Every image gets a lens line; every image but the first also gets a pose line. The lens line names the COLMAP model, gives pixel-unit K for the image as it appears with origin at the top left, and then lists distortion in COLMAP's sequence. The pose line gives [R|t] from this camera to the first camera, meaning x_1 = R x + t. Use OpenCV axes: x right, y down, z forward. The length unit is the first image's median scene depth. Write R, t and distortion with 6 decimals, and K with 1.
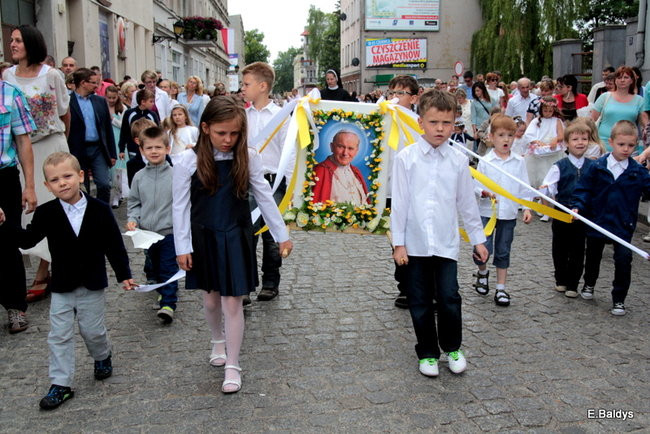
lens RADIAL K [[720.3, 0, 321.6], [0, 720.3, 215.3], [0, 0, 1]] dist [-0.083698, 0.000000]
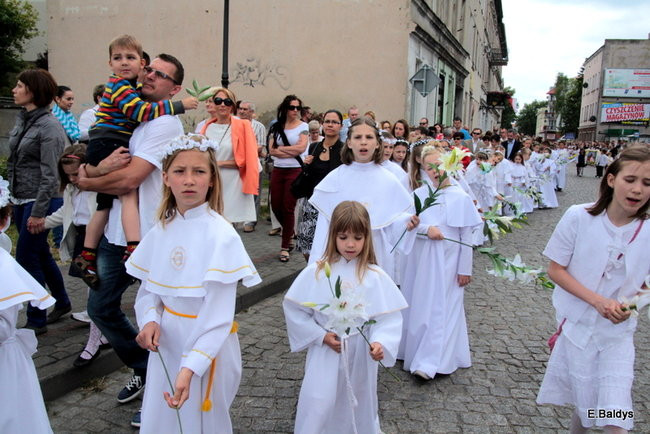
lens RADIAL K [[634.9, 0, 326.7], [0, 634.9, 207.2], [0, 0, 1]] dist [0.008949, 0.000000]
pose [[0.945017, 0.084395, -0.315942, -0.037247], [-0.099028, 0.994617, -0.030519, 0.048370], [0.311665, 0.060128, 0.948288, -0.335488]]
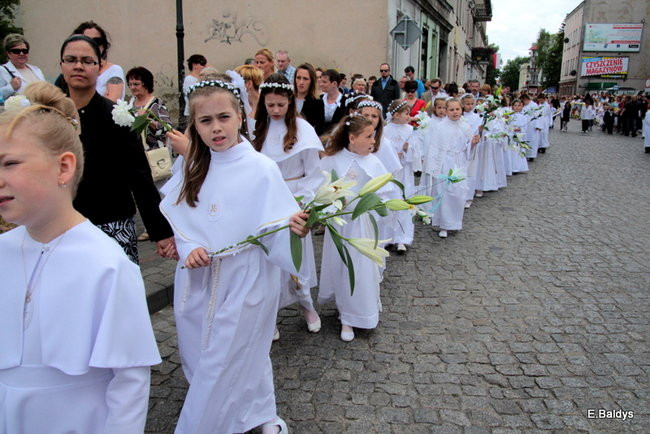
lens RADIAL K [[590.1, 0, 318.9], [0, 590.1, 210.9], [0, 0, 1]] dist [-0.049700, 0.045144]
pose [[0.943986, 0.091790, -0.316963, -0.038977], [-0.079104, 0.995473, 0.052693, 0.043715], [0.320365, -0.024668, 0.946973, -0.299038]]
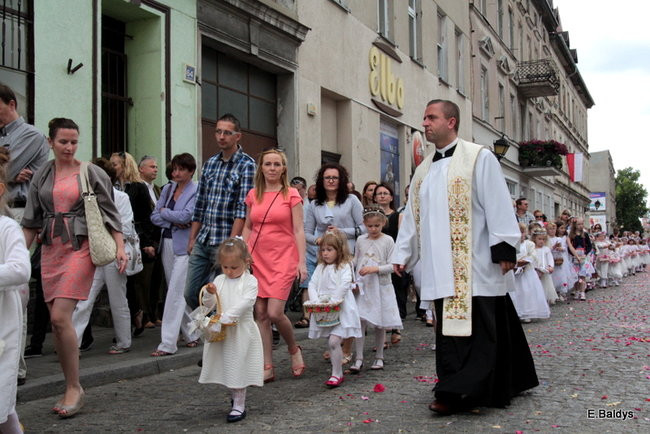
lens RADIAL K [[691.8, 0, 330.4], [0, 691.8, 204.8], [0, 0, 1]] dist [-0.029002, 0.000000]
pose [[0.870285, -0.027817, -0.491762, 0.012899], [-0.080651, 0.976881, -0.197989, -0.009760], [0.485900, 0.211968, 0.847922, 0.119250]]
